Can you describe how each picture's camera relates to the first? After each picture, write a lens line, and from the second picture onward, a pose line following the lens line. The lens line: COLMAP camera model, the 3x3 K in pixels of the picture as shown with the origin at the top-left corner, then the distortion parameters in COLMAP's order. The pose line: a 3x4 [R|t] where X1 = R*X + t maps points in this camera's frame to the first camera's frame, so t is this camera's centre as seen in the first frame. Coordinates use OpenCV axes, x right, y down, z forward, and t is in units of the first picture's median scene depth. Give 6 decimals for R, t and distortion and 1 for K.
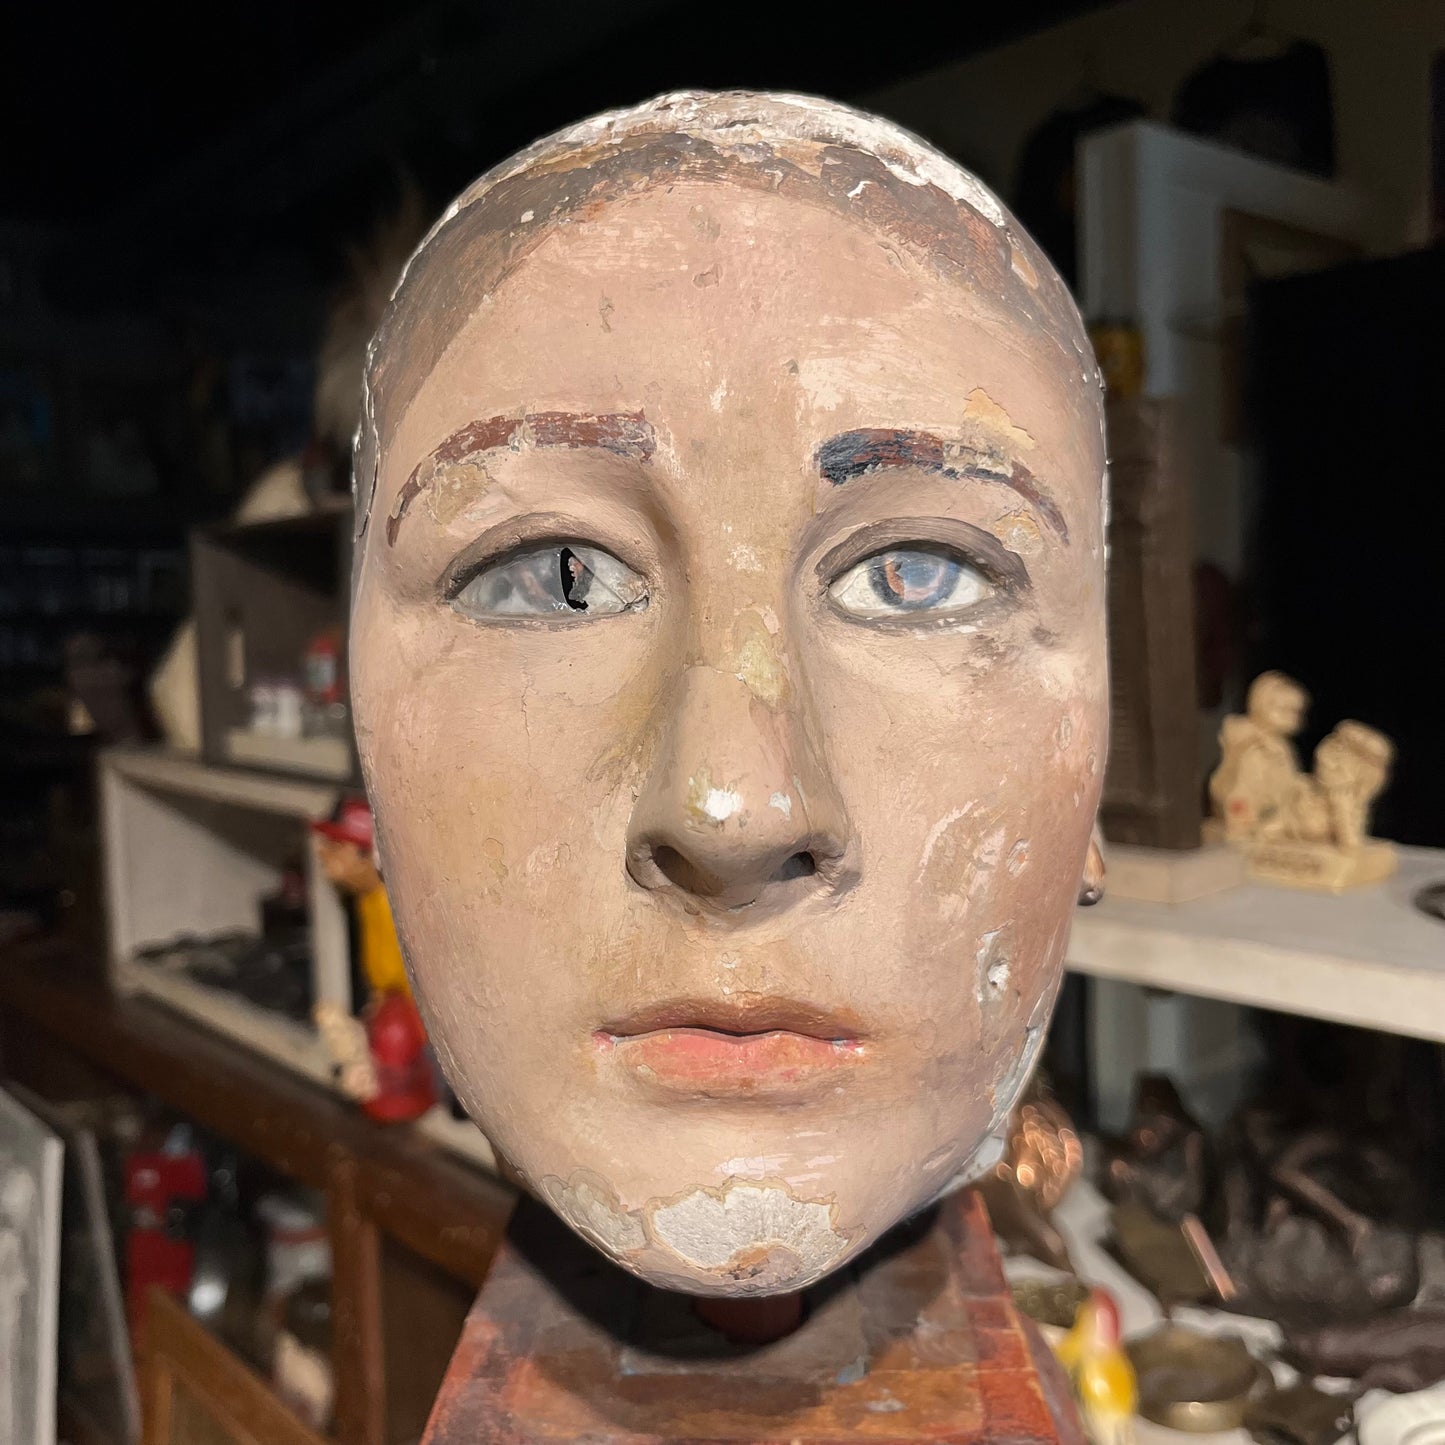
lens RADIAL K [[1537.9, 0, 735.1], [0, 1537.9, 703.2], [0, 0, 1]] dist [0.014483, 0.000000]
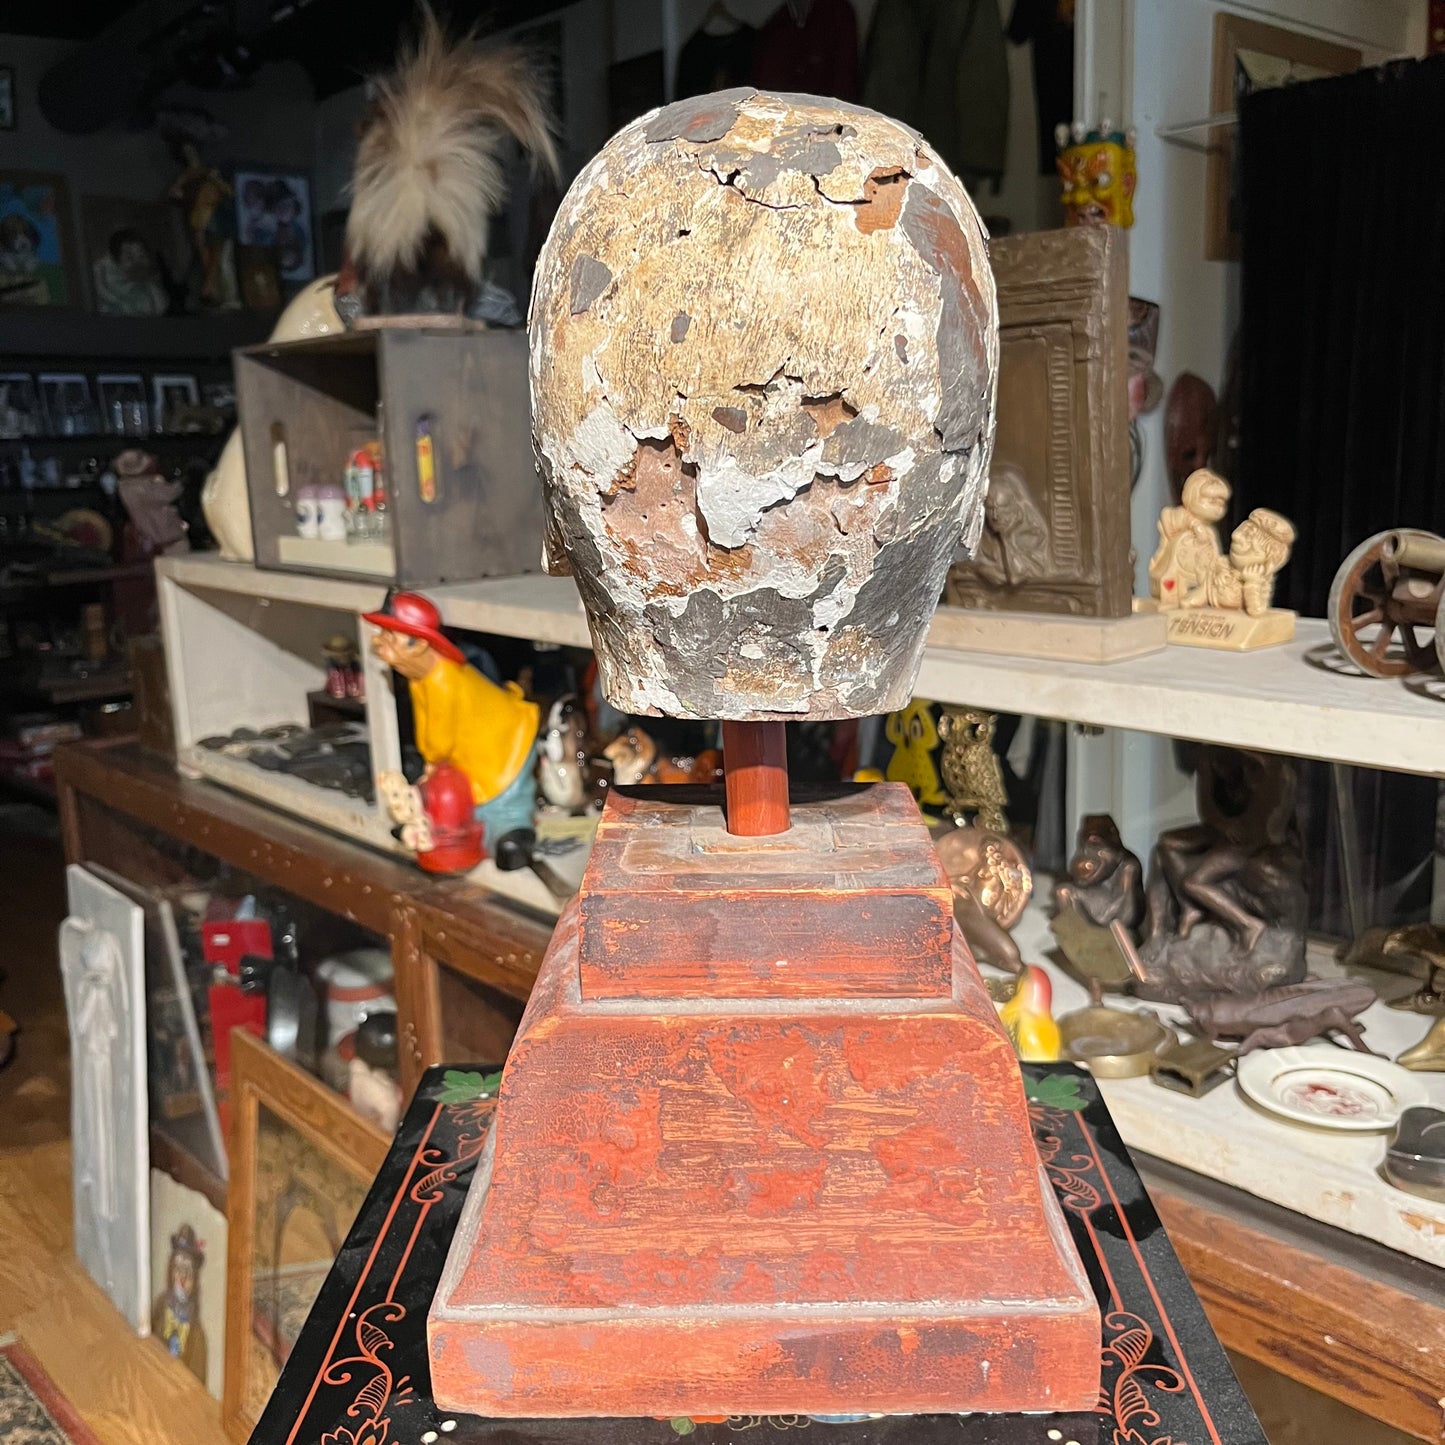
lens RADIAL K [[1537.9, 0, 740.4], [0, 1537.9, 737.1], [0, 0, 1]] dist [0.014483, 0.000000]
pose [[0.999982, -0.005749, -0.001771, 0.003298], [0.005936, 0.990763, 0.135472, 0.096225], [0.000976, -0.135480, 0.990780, -0.788335]]
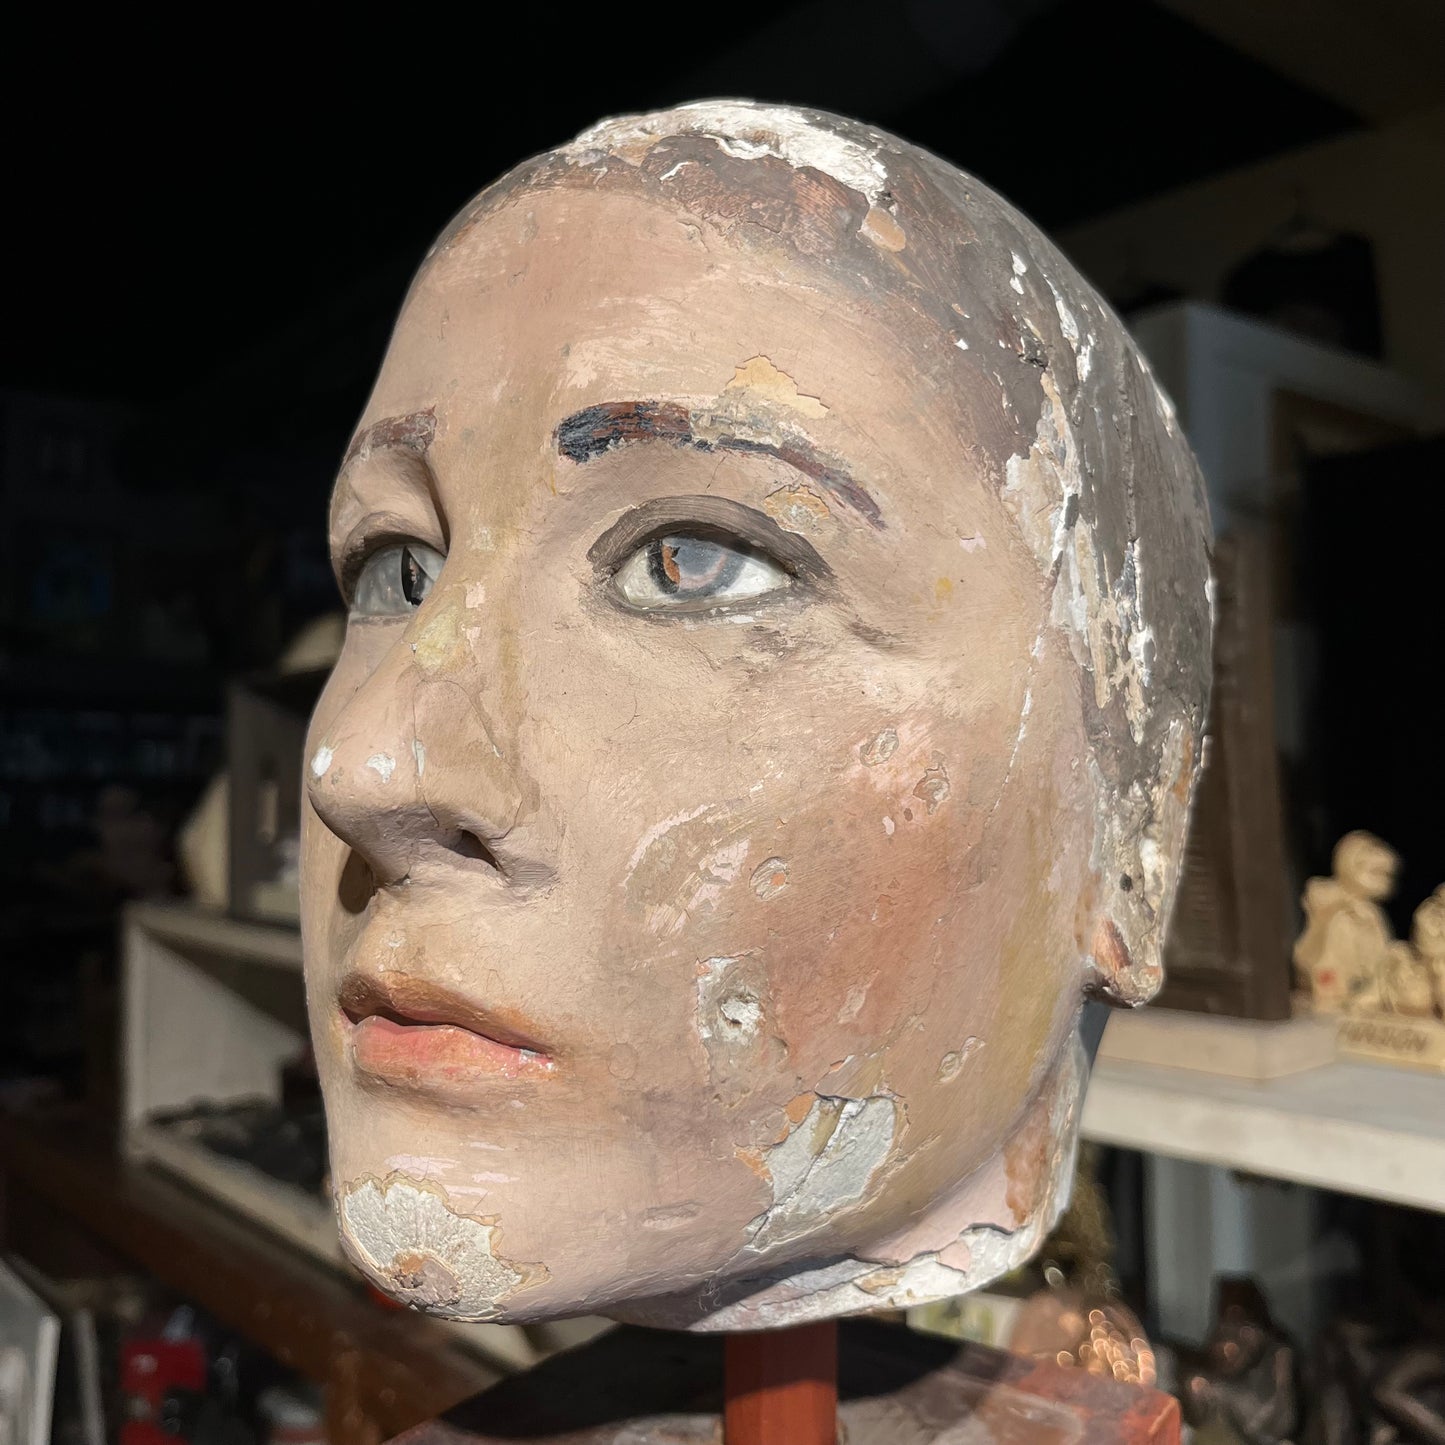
lens RADIAL K [[1537.9, 0, 712.4], [0, 1537.9, 698.3], [0, 0, 1]] dist [0.014483, 0.000000]
pose [[0.841562, 0.007752, -0.540105, 0.627364], [-0.076123, 0.991620, -0.104378, 0.093537], [0.534770, 0.128955, 0.835100, 0.249310]]
